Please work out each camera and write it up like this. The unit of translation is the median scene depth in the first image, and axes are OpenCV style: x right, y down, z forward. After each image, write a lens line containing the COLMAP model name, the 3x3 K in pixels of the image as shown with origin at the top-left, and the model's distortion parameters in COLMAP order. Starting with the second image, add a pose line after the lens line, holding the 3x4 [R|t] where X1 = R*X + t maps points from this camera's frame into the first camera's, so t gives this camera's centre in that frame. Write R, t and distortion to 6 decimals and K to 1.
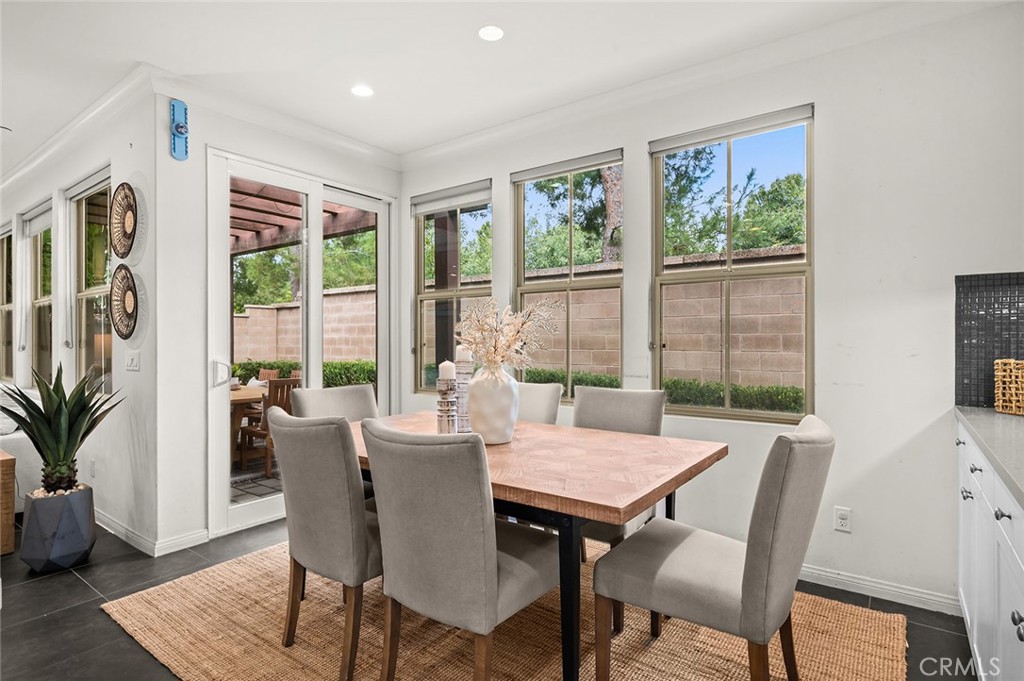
lens RADIAL K [[524.7, 0, 513.9], [0, 524.7, 342.4], [0, 0, 1]] dist [0.001385, 0.000050]
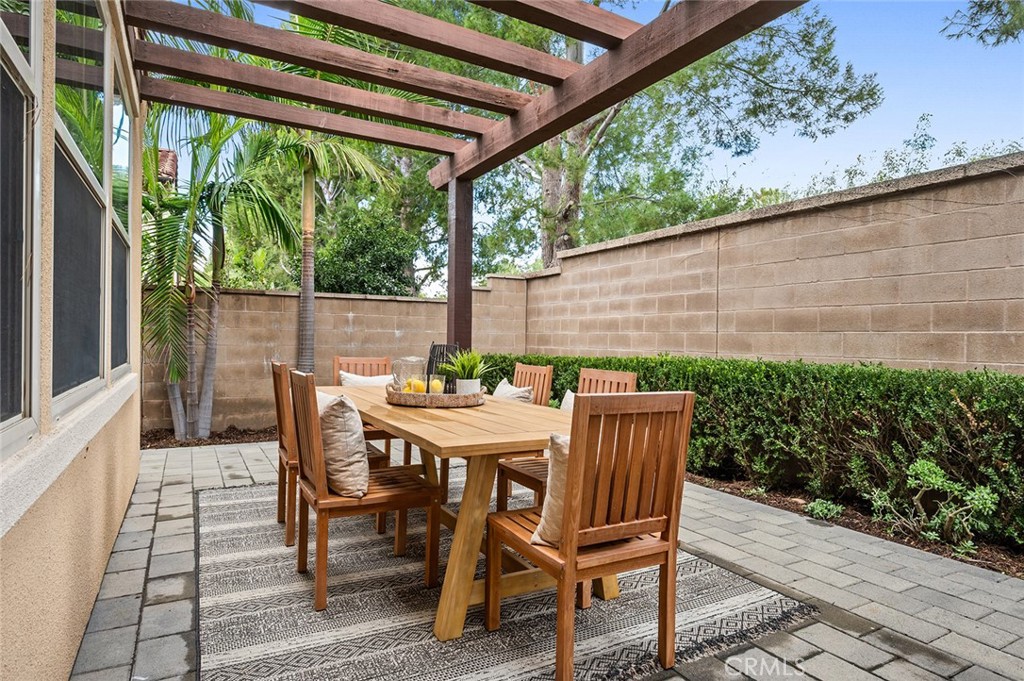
lens RADIAL K [[575.2, 0, 510.9], [0, 575.2, 341.8], [0, 0, 1]] dist [-0.000566, -0.000023]
pose [[0.912832, 0.015188, -0.408053, -0.181318], [-0.016345, 0.999866, 0.000651, 0.020356], [0.408008, 0.006076, 0.912958, 0.338000]]
